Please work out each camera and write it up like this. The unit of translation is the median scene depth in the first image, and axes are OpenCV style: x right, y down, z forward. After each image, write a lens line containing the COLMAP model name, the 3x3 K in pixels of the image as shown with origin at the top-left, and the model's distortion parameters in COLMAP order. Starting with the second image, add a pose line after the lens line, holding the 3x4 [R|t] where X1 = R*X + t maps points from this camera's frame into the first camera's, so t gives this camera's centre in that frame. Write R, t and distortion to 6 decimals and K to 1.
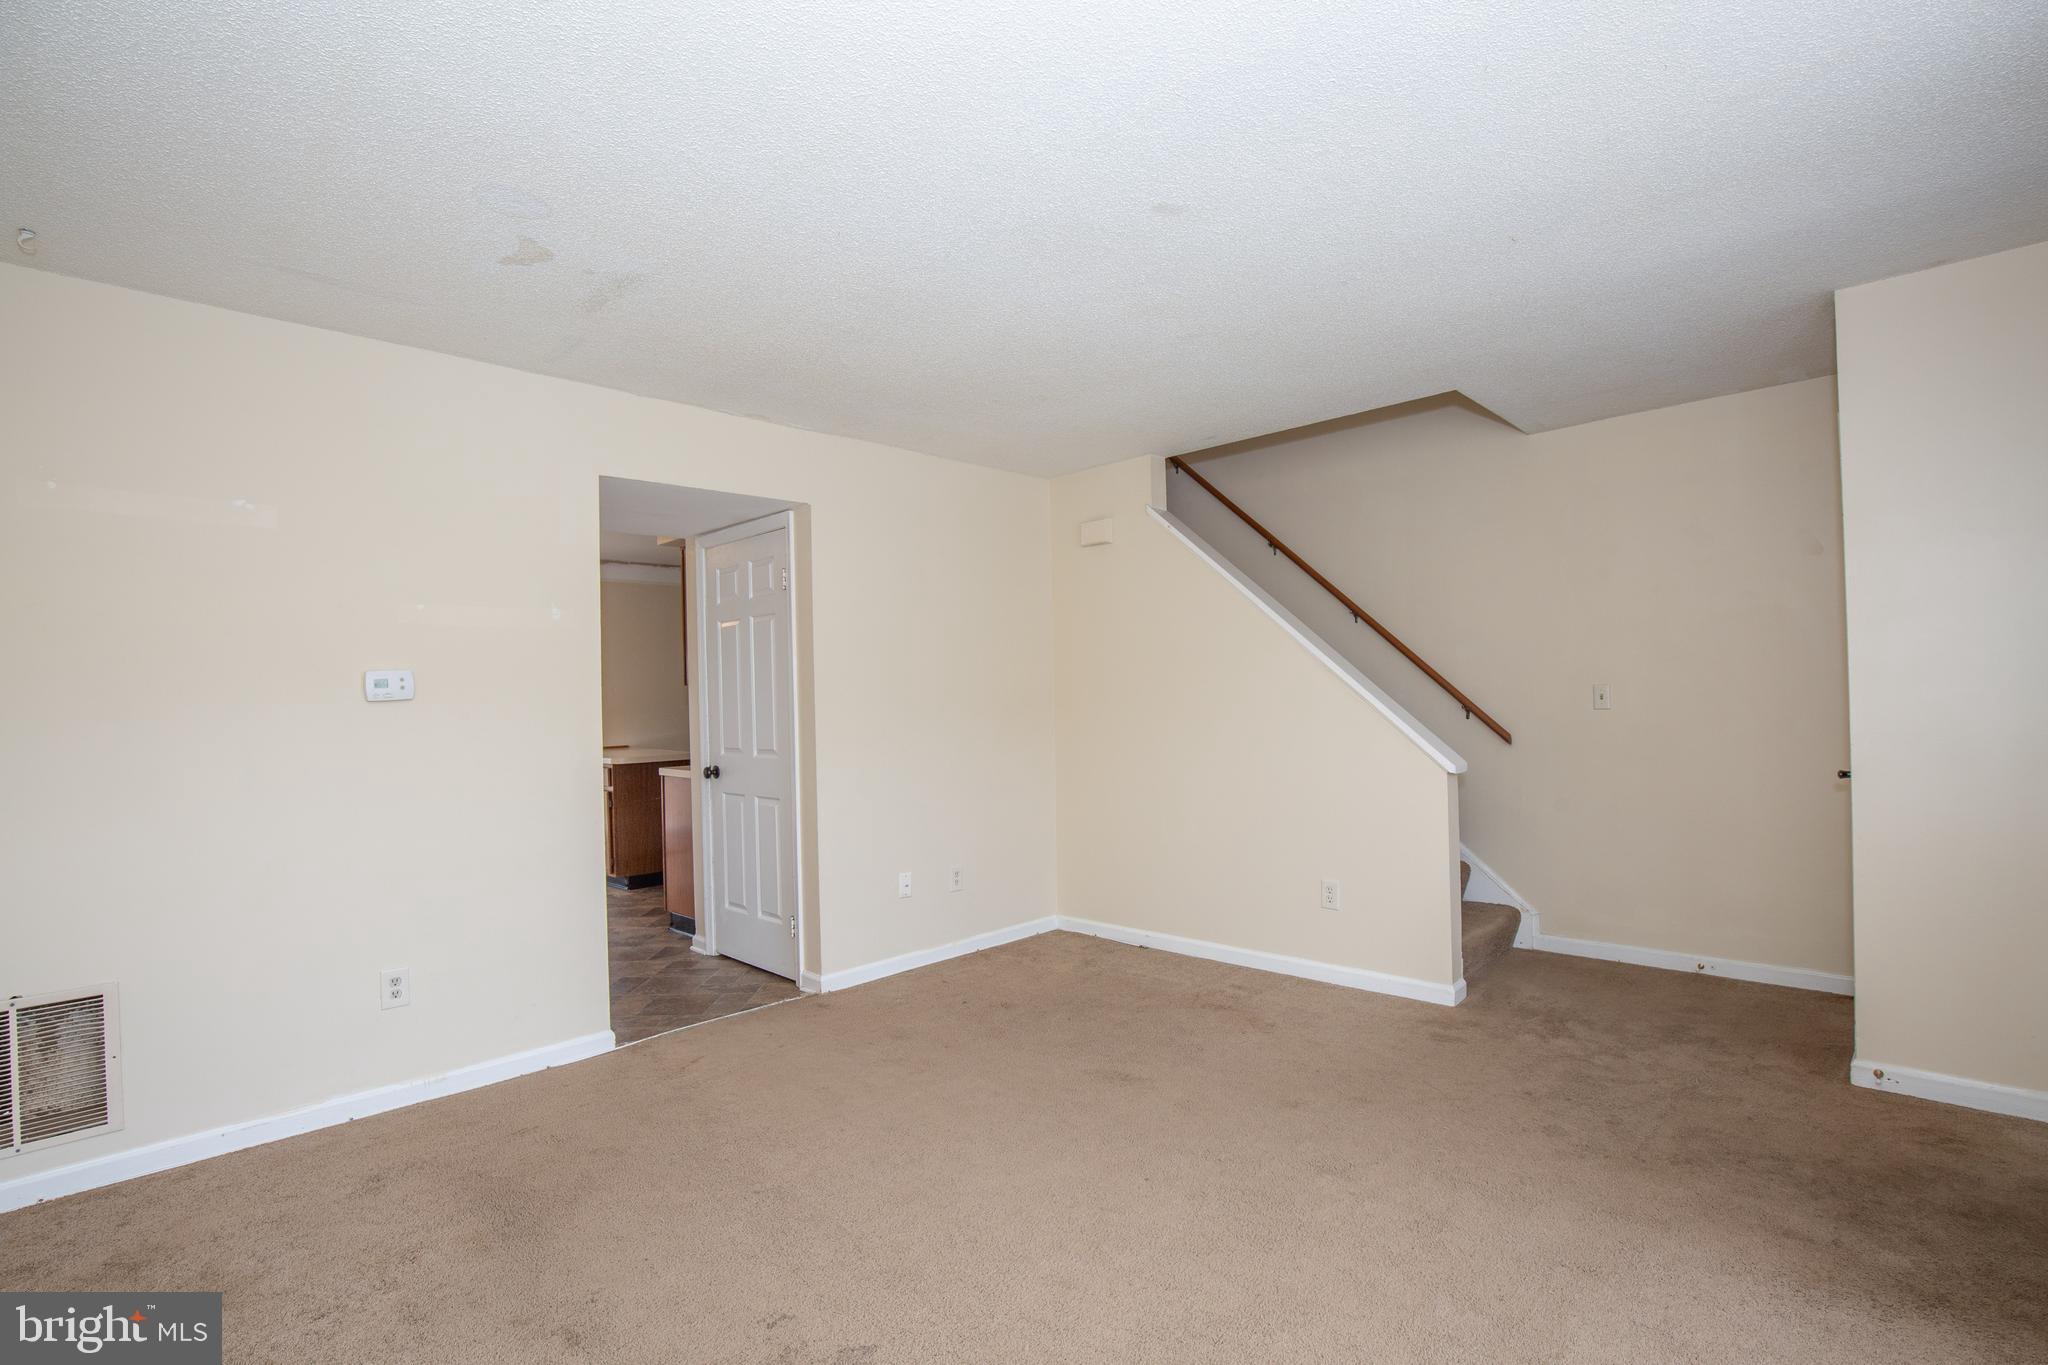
lens RADIAL K [[969.1, 0, 1038.5], [0, 969.1, 692.0], [0, 0, 1]] dist [-0.024284, 0.001457]
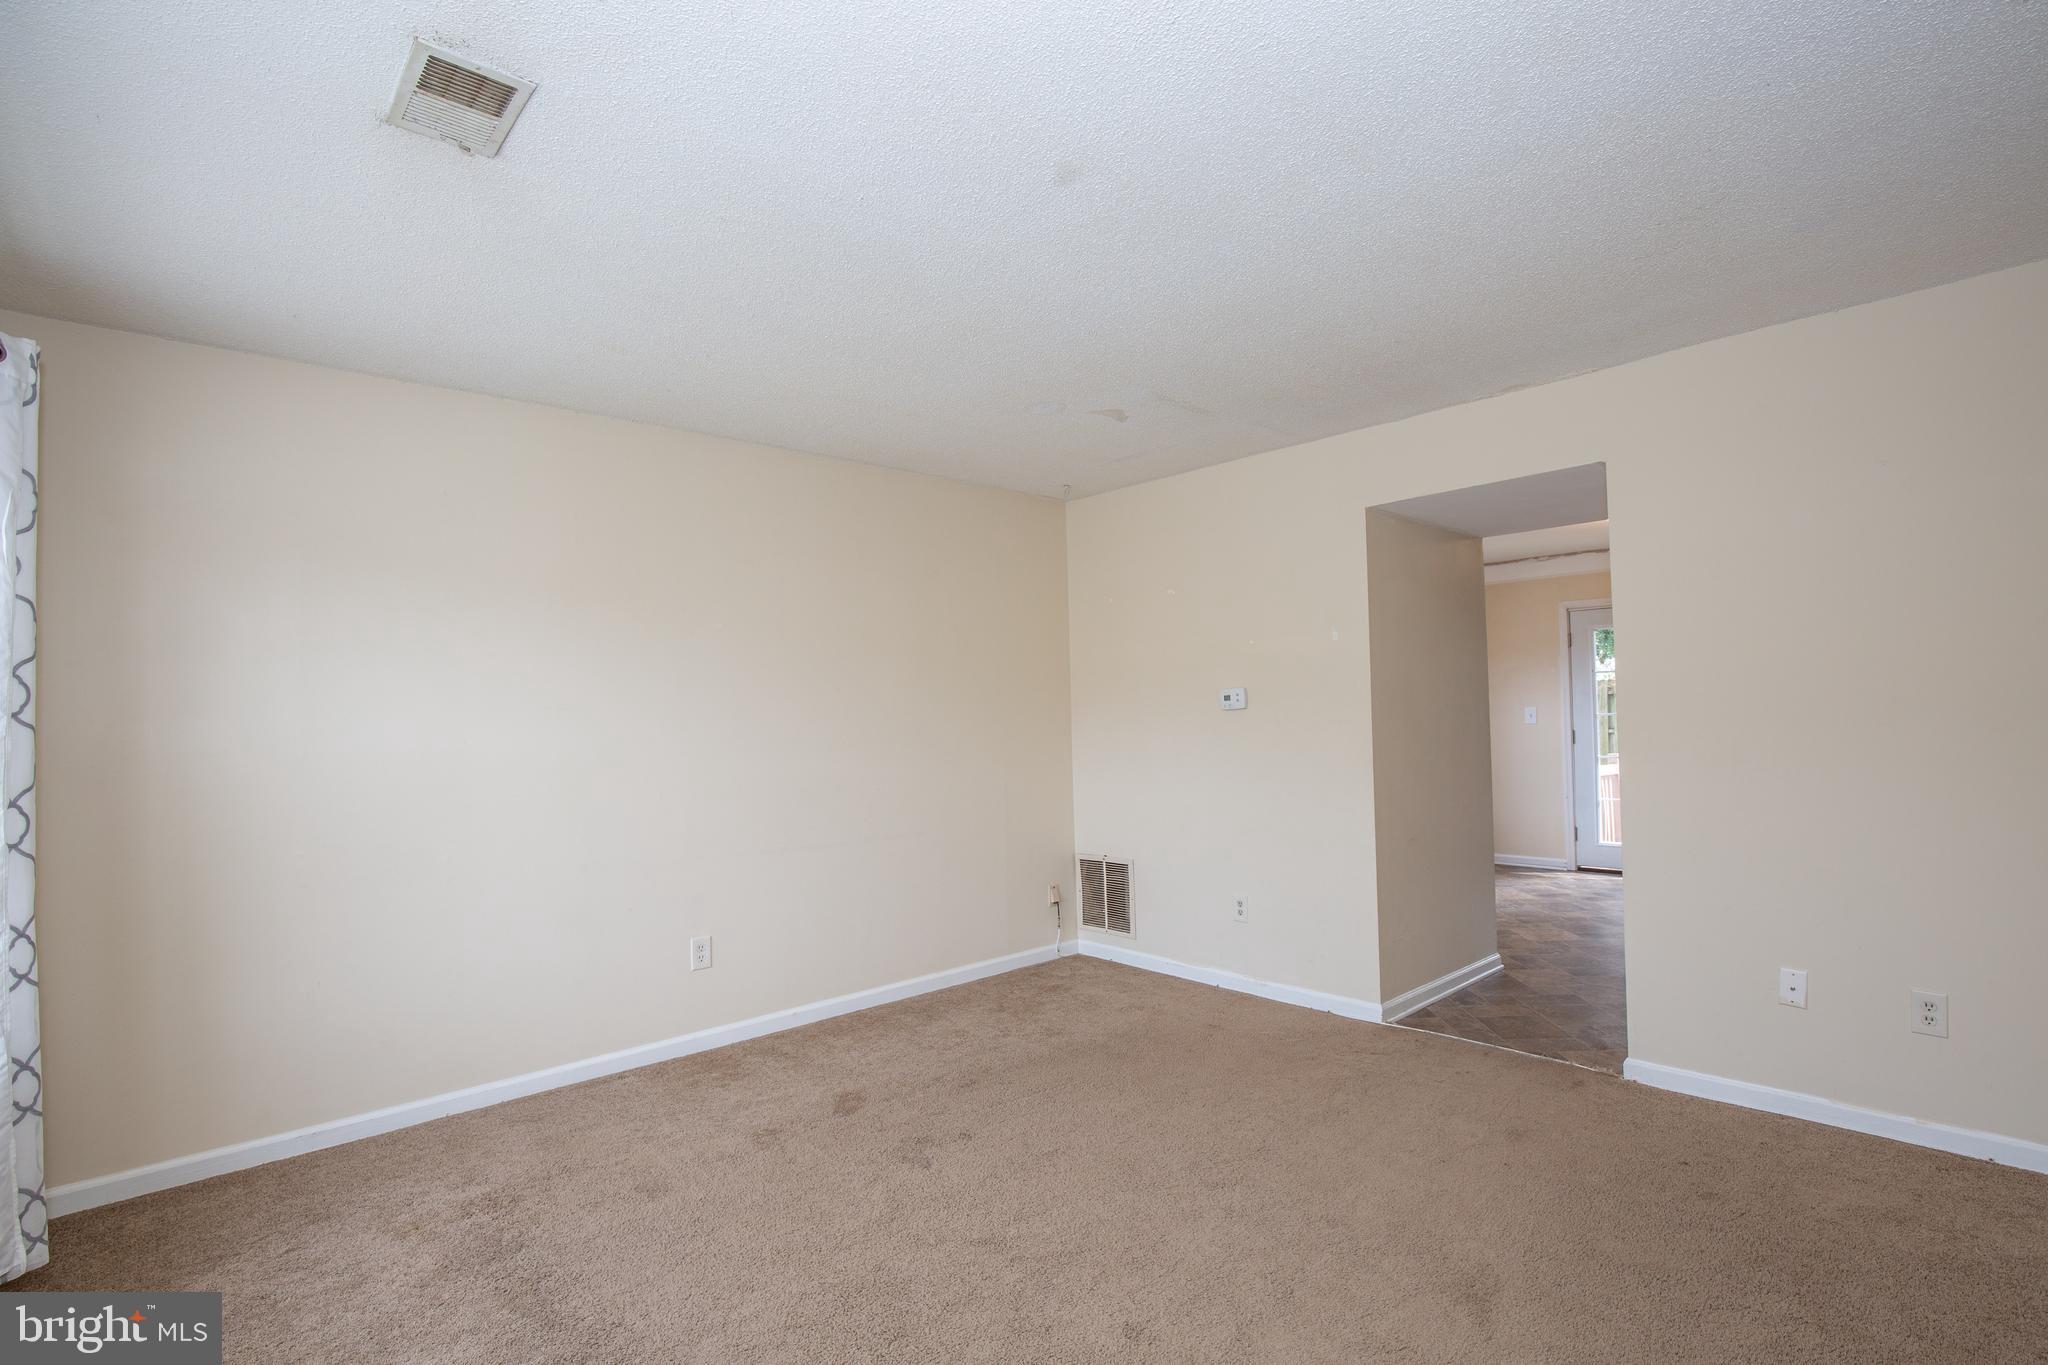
lens RADIAL K [[969.1, 0, 1038.5], [0, 969.1, 692.0], [0, 0, 1]] dist [-0.024284, 0.001457]
pose [[-0.062094, -0.001429, -0.998069, 0.637811], [0.029630, 0.999556, -0.003274, -0.016706], [0.997630, -0.029776, -0.062024, 0.632826]]
